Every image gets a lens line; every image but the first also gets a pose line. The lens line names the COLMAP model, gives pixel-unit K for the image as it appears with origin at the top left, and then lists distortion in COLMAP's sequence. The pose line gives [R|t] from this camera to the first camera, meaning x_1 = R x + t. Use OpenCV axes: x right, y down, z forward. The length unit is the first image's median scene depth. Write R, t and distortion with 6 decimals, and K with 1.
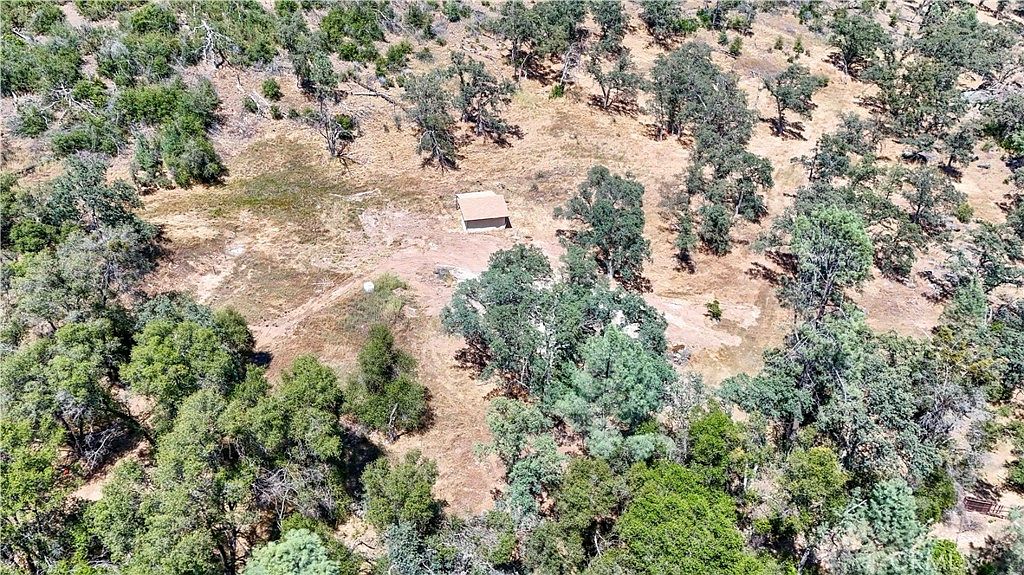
lens RADIAL K [[749.1, 0, 513.0], [0, 749.1, 285.7], [0, 0, 1]] dist [0.084821, -0.081554]
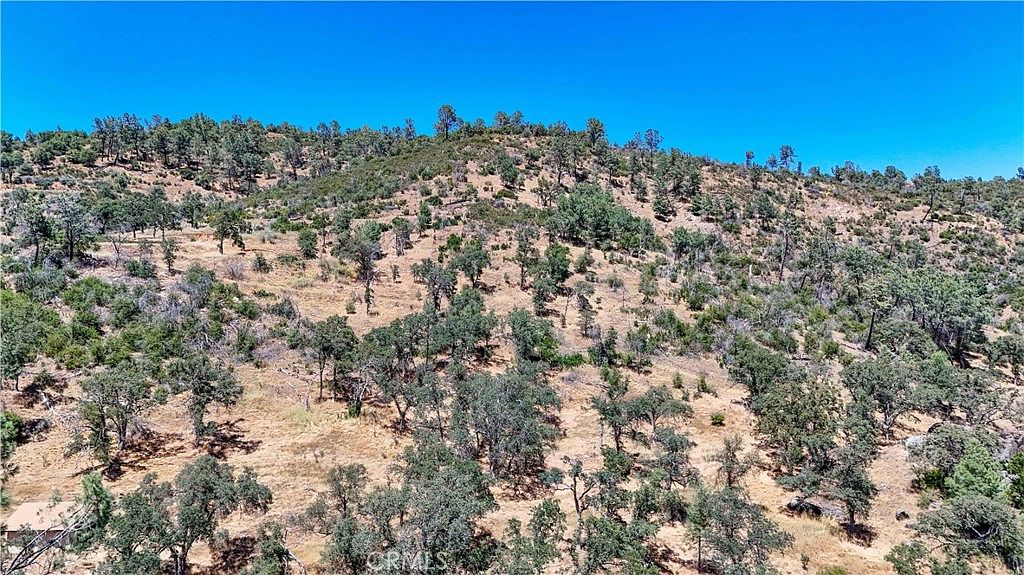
lens RADIAL K [[749.1, 0, 513.0], [0, 749.1, 285.7], [0, 0, 1]] dist [0.084821, -0.081554]
pose [[0.984162, -0.011064, -0.176928, 0.469429], [-0.083306, 0.852120, -0.516674, 0.037504], [0.156480, 0.523230, 0.837702, 0.353793]]
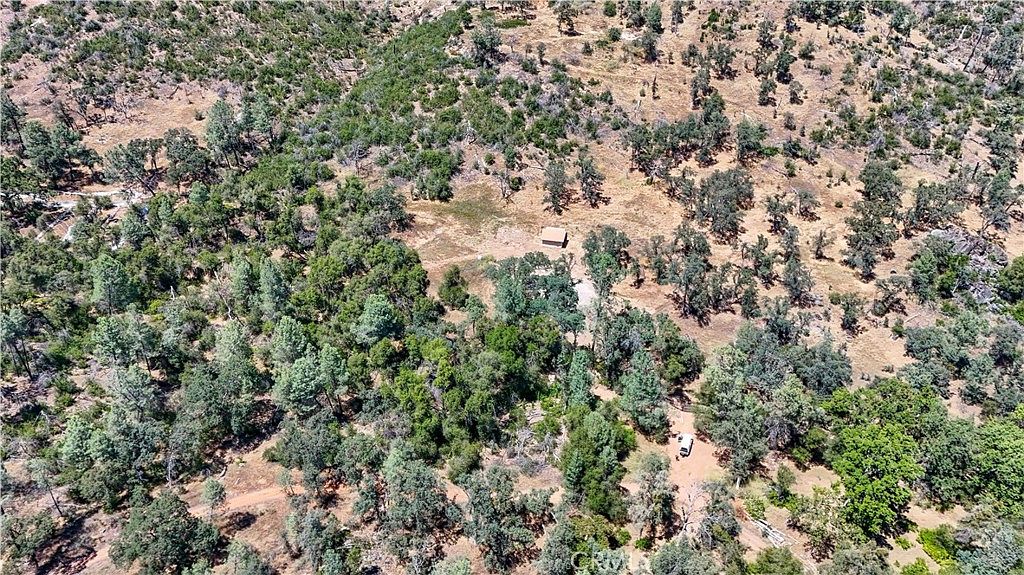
lens RADIAL K [[749.1, 0, 513.0], [0, 749.1, 285.7], [0, 0, 1]] dist [0.084821, -0.081554]
pose [[0.885588, 0.222162, -0.407895, 0.664725], [-0.239624, 0.970828, 0.008514, 0.032845], [0.397887, 0.090201, 0.912989, -0.798493]]
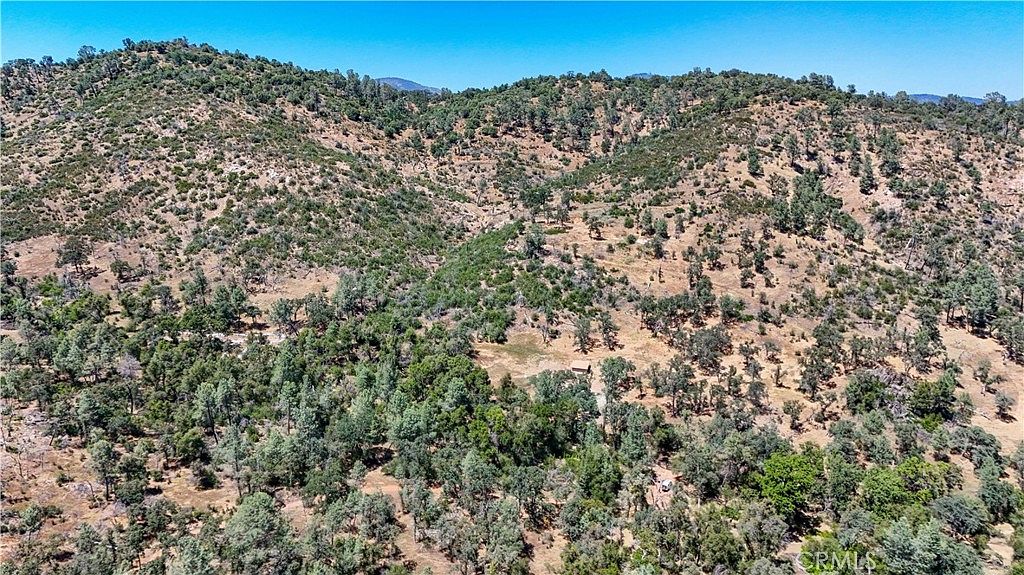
lens RADIAL K [[745.8, 0, 512.0], [0, 745.8, 287.5], [0, 0, 1]] dist [0.129651, -0.214244]
pose [[0.851920, 0.106059, -0.512820, 1.046801], [-0.270411, 0.927711, -0.257354, 0.377042], [0.448453, 0.357917, 0.819015, -1.351747]]
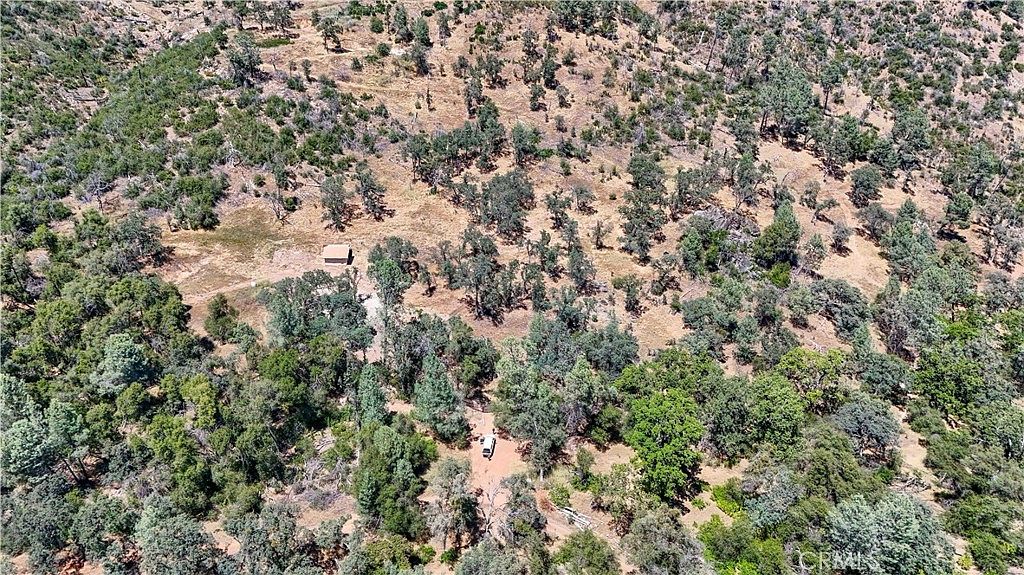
lens RADIAL K [[751.5, 0, 512.0], [0, 751.5, 287.5], [0, 0, 1]] dist [0.070147, -0.064256]
pose [[0.976609, 0.095315, -0.192742, 0.714644], [-0.110925, 0.991227, -0.071865, 0.064005], [0.184201, 0.091564, 0.978614, -0.706719]]
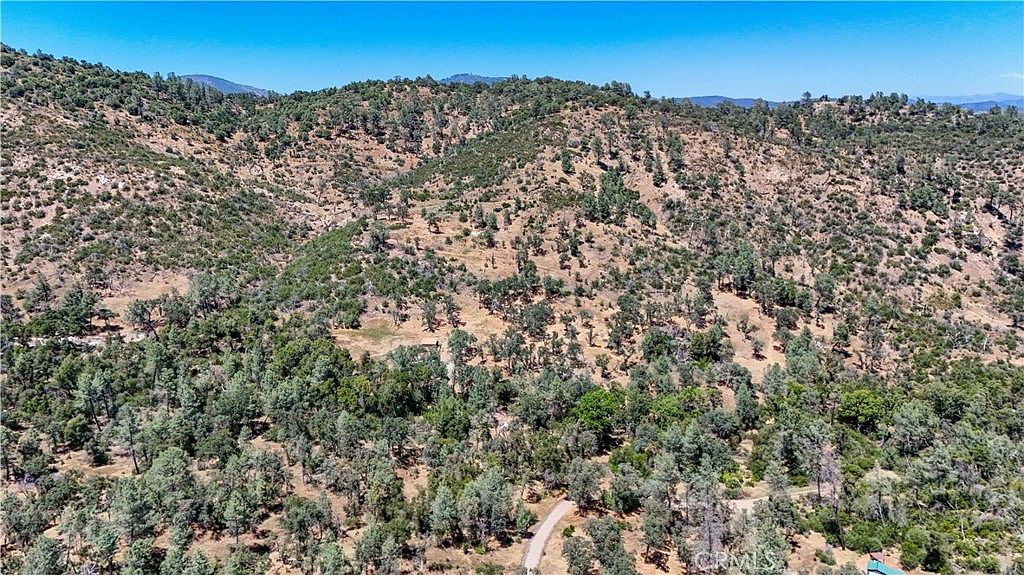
lens RADIAL K [[749.1, 0, 513.0], [0, 749.1, 285.7], [0, 0, 1]] dist [0.084821, -0.081554]
pose [[0.948083, 0.056383, -0.312986, 1.179748], [-0.156864, 0.939018, -0.306006, 0.544131], [0.276646, 0.339215, 0.899111, -1.679827]]
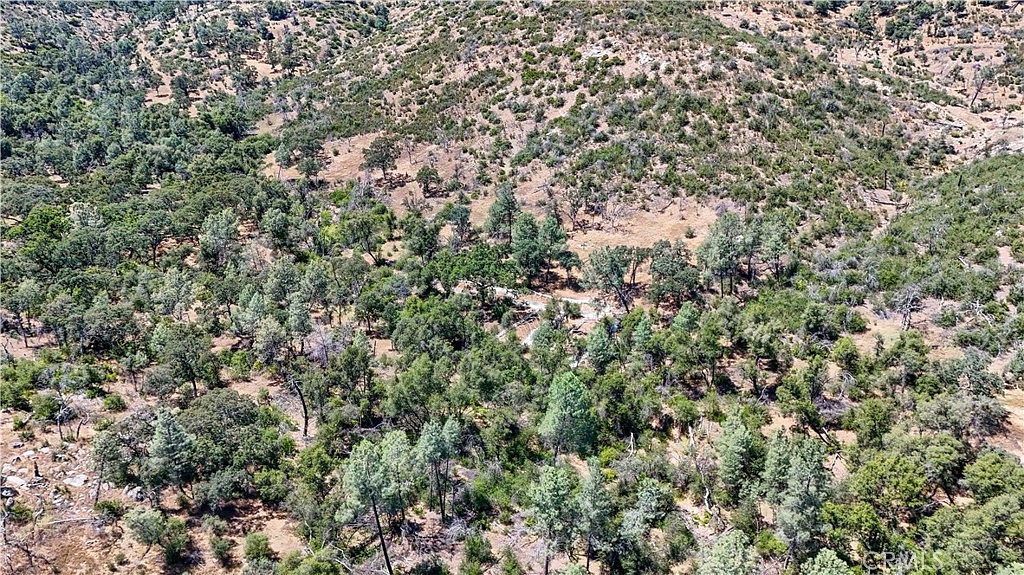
lens RADIAL K [[751.5, 0, 512.0], [0, 751.5, 287.5], [0, 0, 1]] dist [0.070147, -0.064256]
pose [[0.491131, 0.249455, -0.834603, 0.176832], [-0.444243, 0.895884, 0.006352, 0.096838], [0.749292, 0.367647, 0.550815, -0.466613]]
